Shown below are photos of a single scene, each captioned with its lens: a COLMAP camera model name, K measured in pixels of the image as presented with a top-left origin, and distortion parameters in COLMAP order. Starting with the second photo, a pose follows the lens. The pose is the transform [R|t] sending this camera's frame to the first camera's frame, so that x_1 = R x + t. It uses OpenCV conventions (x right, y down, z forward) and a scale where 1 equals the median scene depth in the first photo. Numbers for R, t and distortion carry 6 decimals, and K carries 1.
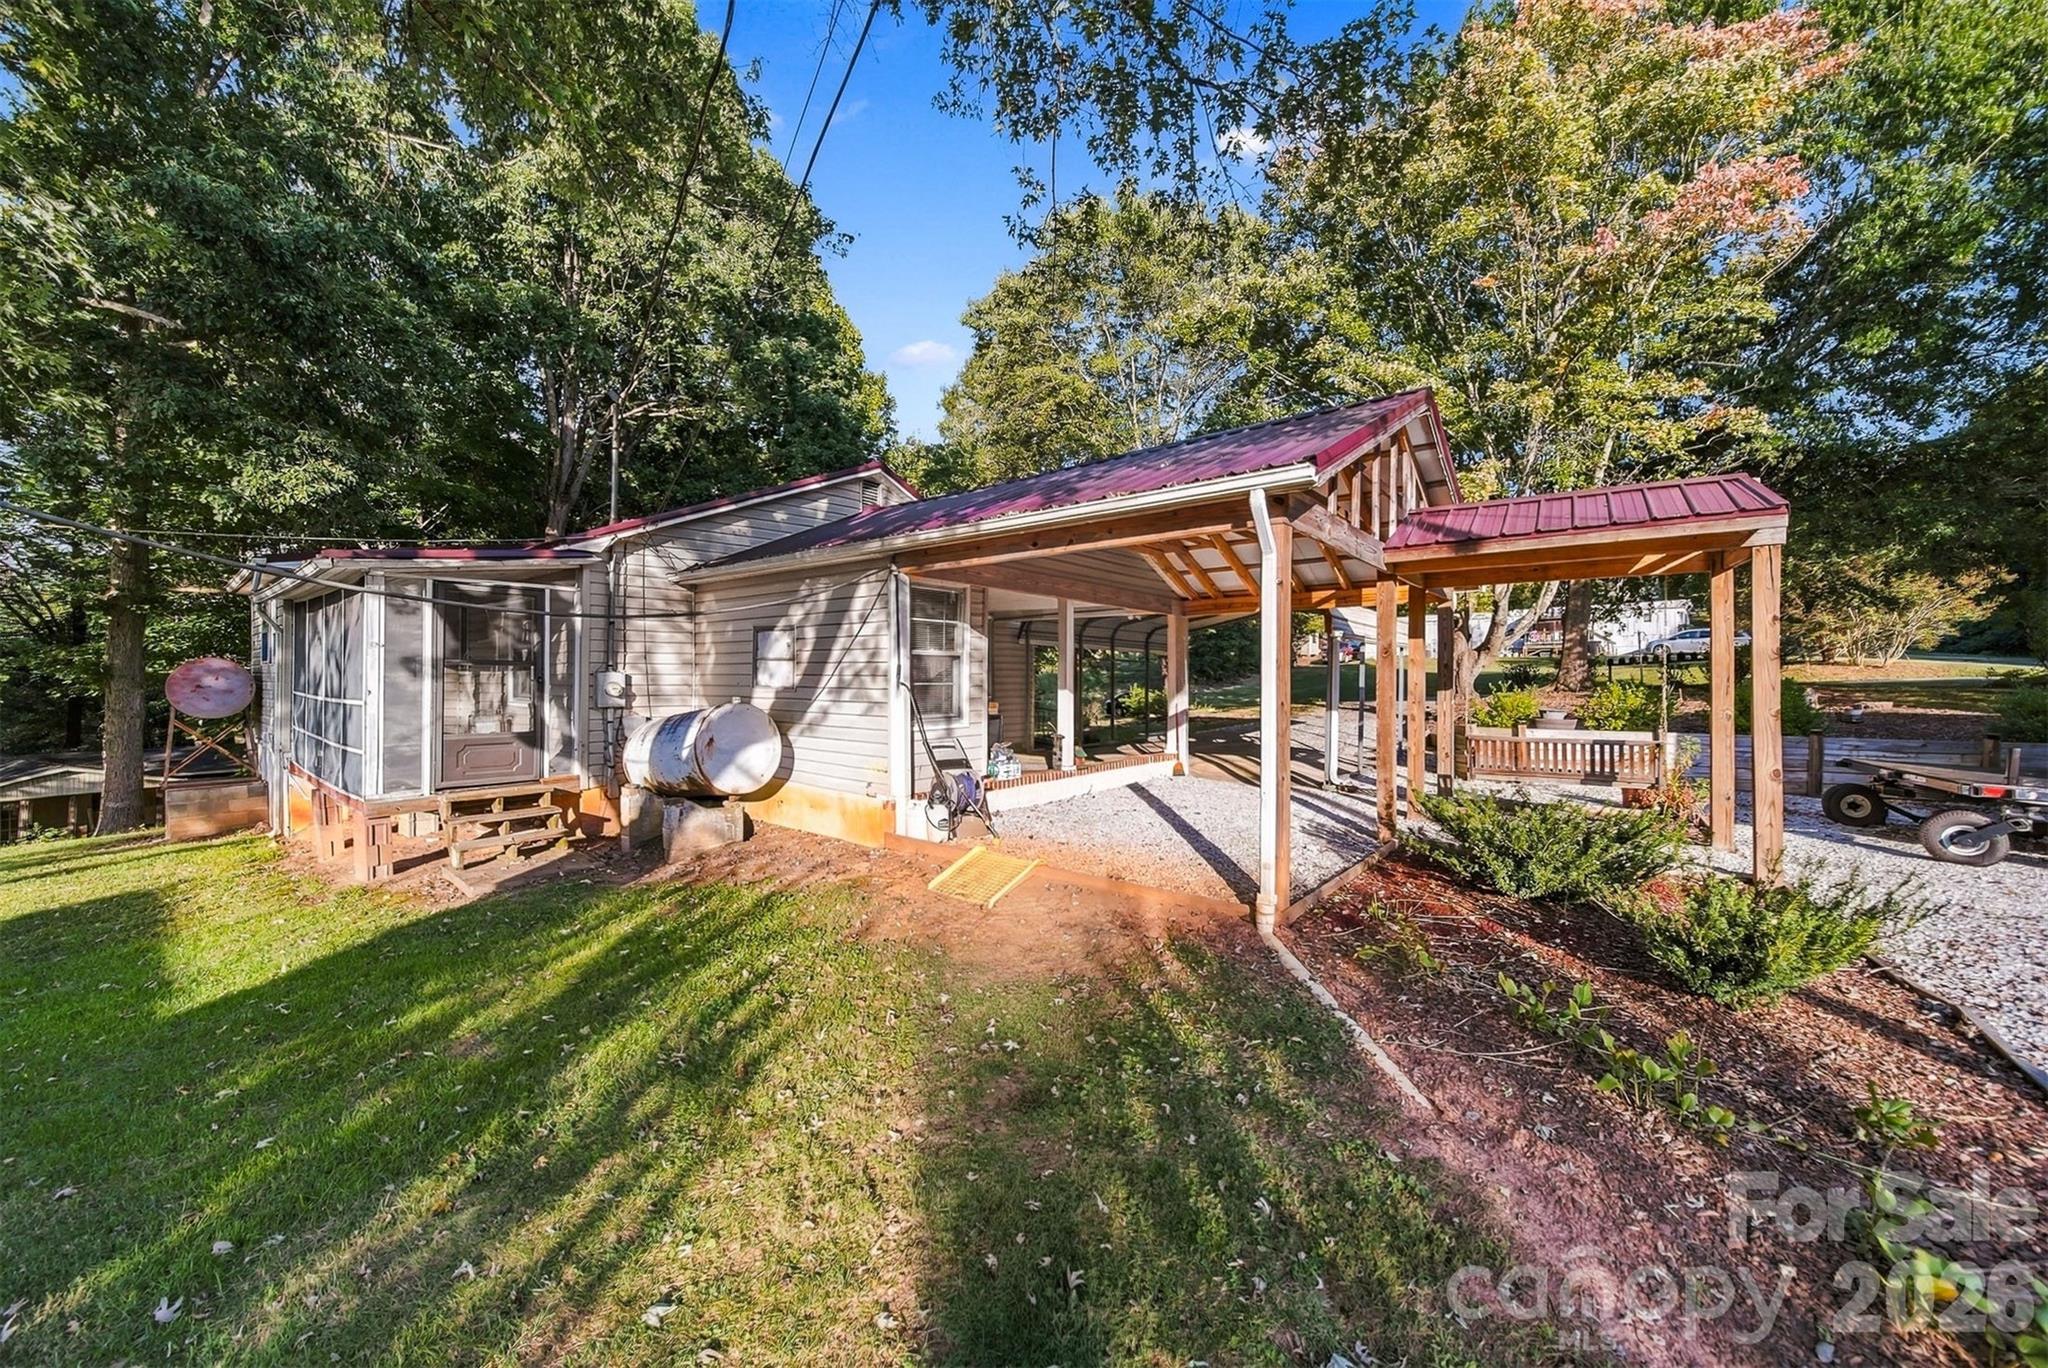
lens RADIAL K [[743.5, 0, 1034.7], [0, 743.5, 675.3], [0, 0, 1]] dist [-0.000072, 0.000111]
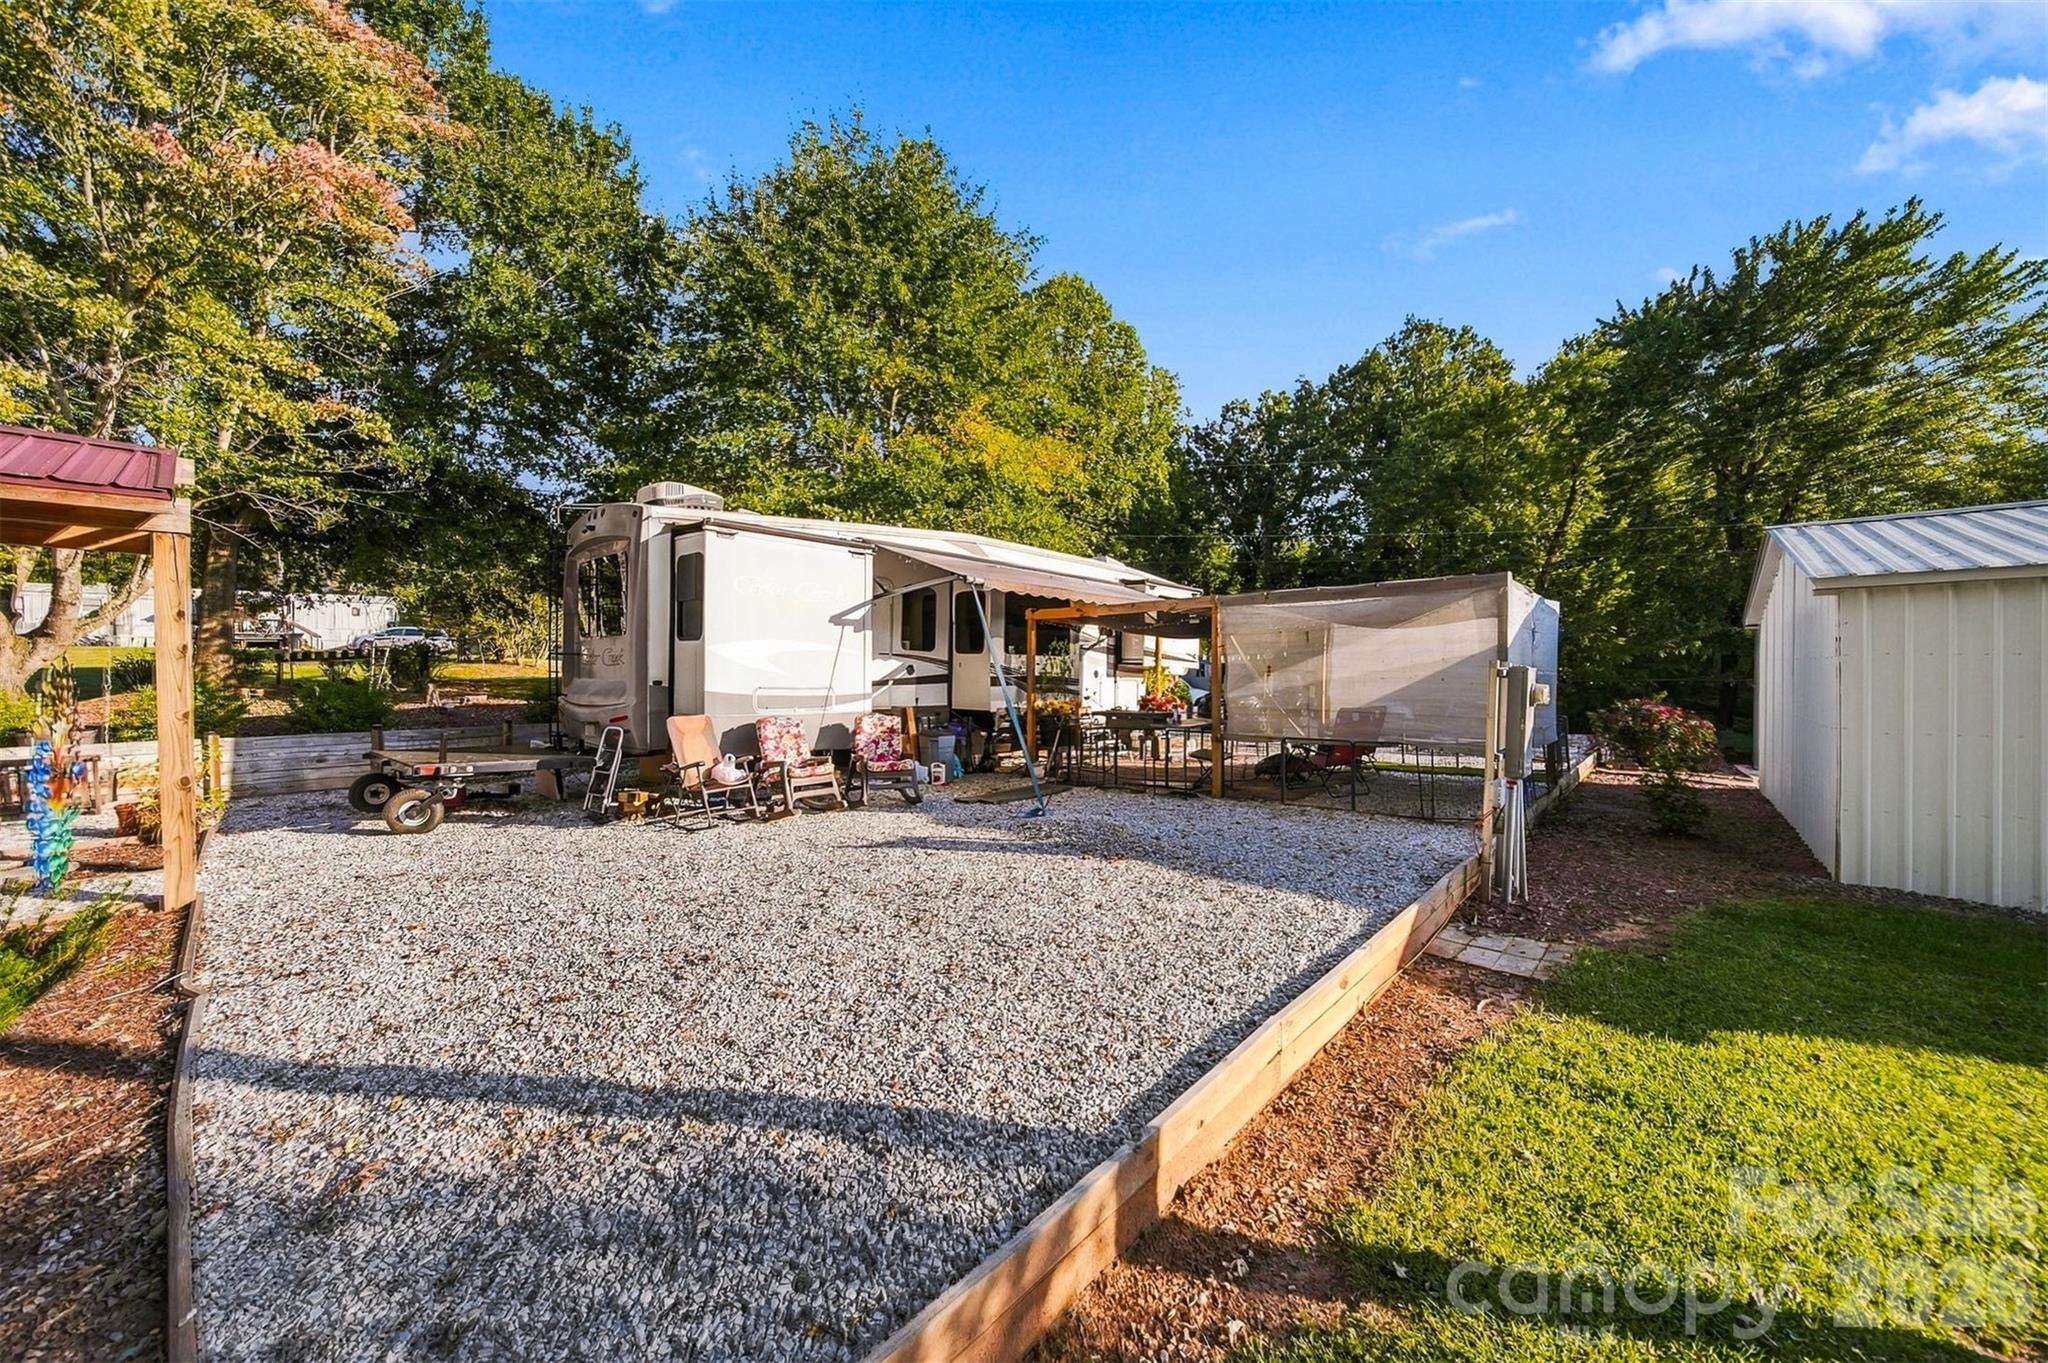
lens RADIAL K [[743.5, 0, 1034.7], [0, 743.5, 672.8], [0, 0, 1]] dist [-0.000072, 0.000111]
pose [[0.168819, -0.000488, 0.985647, 0.092282], [-0.001423, 0.999999, 0.000739, -0.002137], [-0.985646, -0.001527, 0.168818, -0.068583]]
